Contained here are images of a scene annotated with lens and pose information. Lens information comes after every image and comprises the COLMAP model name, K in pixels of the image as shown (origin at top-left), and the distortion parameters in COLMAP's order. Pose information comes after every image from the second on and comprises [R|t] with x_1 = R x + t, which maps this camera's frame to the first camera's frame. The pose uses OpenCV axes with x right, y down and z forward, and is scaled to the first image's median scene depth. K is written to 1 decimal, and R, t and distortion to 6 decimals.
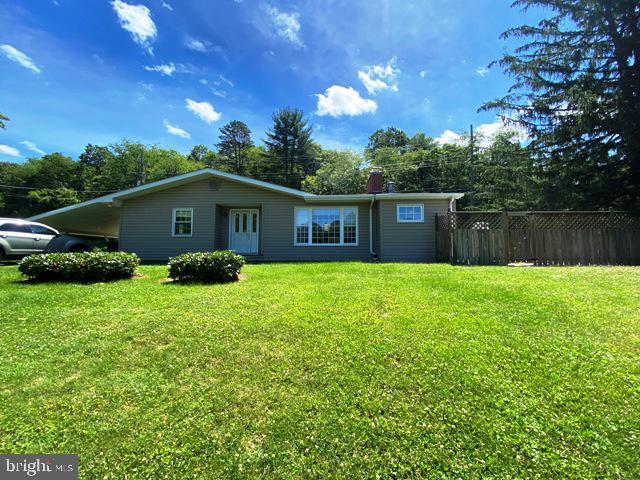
lens RADIAL K [[257.9, 0, 319.4], [0, 257.9, 238.3], [0, 0, 1]] dist [0.031435, -0.026353]
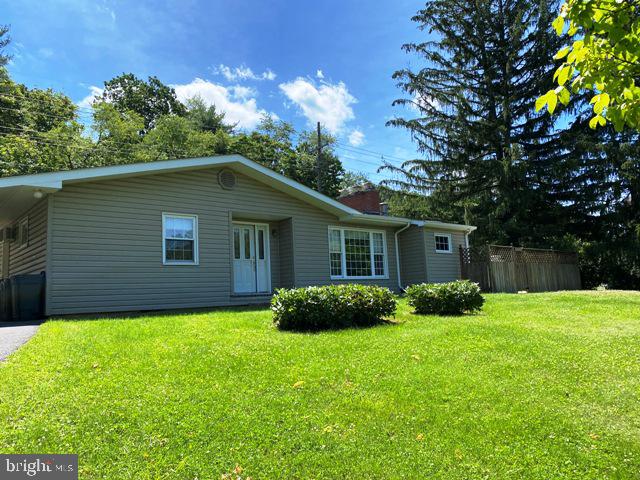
lens RADIAL K [[480.5, 0, 320.0], [0, 480.5, 240.0], [0, 0, 1]] dist [0.103141, -0.139378]
pose [[0.712054, 0.049549, 0.700375, -1.065010], [0.002701, 0.997306, -0.073301, 0.017618], [-0.702120, 0.054086, 0.710002, 0.063838]]
